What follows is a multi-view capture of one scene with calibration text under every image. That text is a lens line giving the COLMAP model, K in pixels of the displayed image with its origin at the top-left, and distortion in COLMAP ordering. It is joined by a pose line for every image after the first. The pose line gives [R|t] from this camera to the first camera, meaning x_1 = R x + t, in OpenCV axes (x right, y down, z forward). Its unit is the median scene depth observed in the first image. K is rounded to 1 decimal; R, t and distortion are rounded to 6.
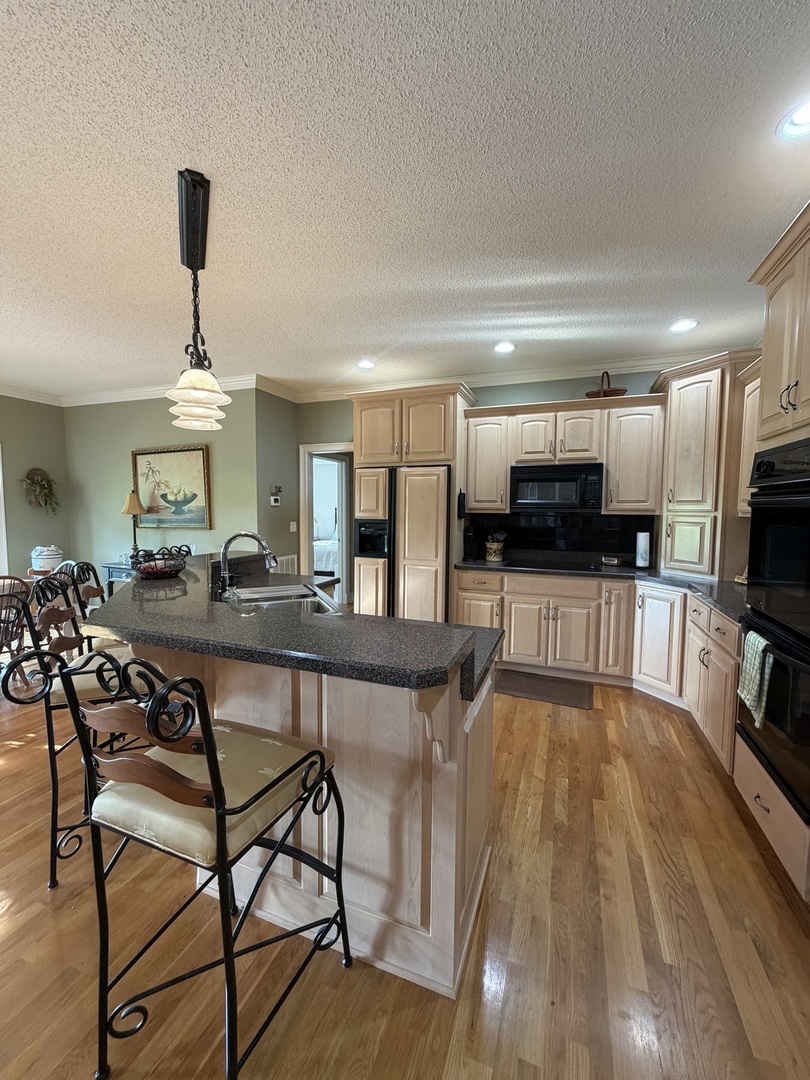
lens RADIAL K [[432.4, 0, 405.0], [0, 432.4, 540.0], [0, 0, 1]] dist [-0.002635, -0.000126]
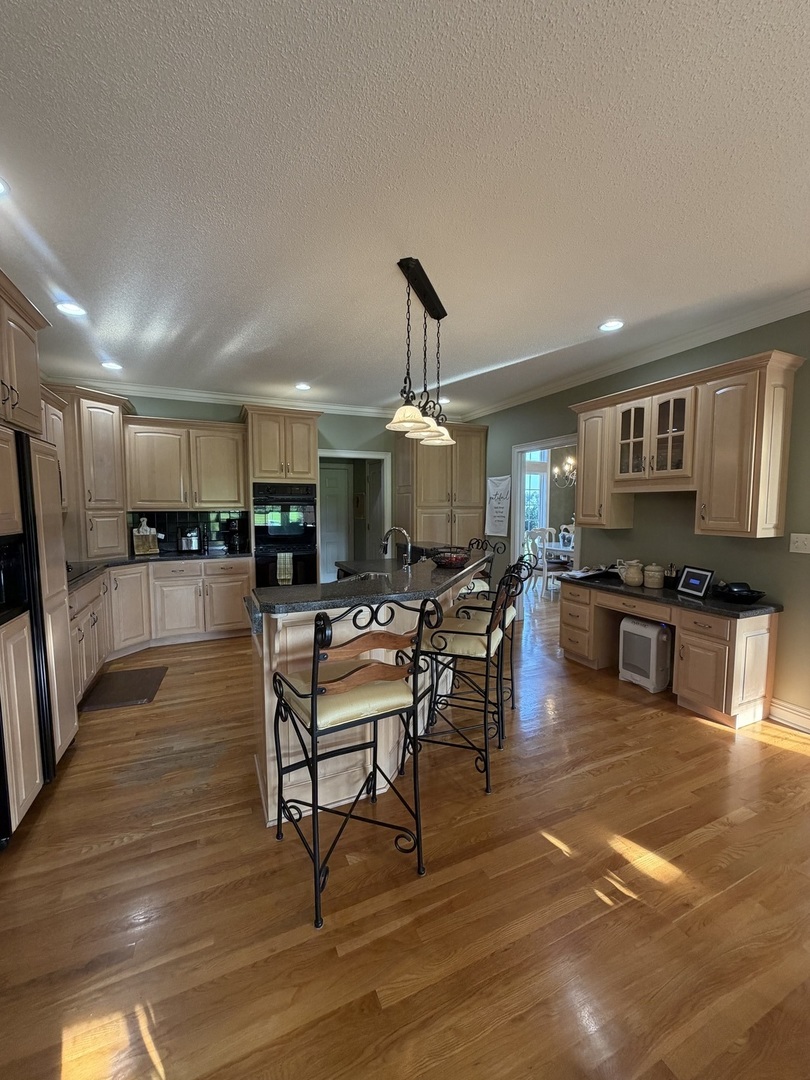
lens RADIAL K [[432.4, 0, 405.0], [0, 432.4, 540.0], [0, 0, 1]] dist [-0.002635, -0.000126]
pose [[-0.709228, -0.062435, 0.702209, -0.599944], [0.053364, 0.988458, 0.141784, -0.072890], [-0.702956, 0.138030, -0.697710, 0.877087]]
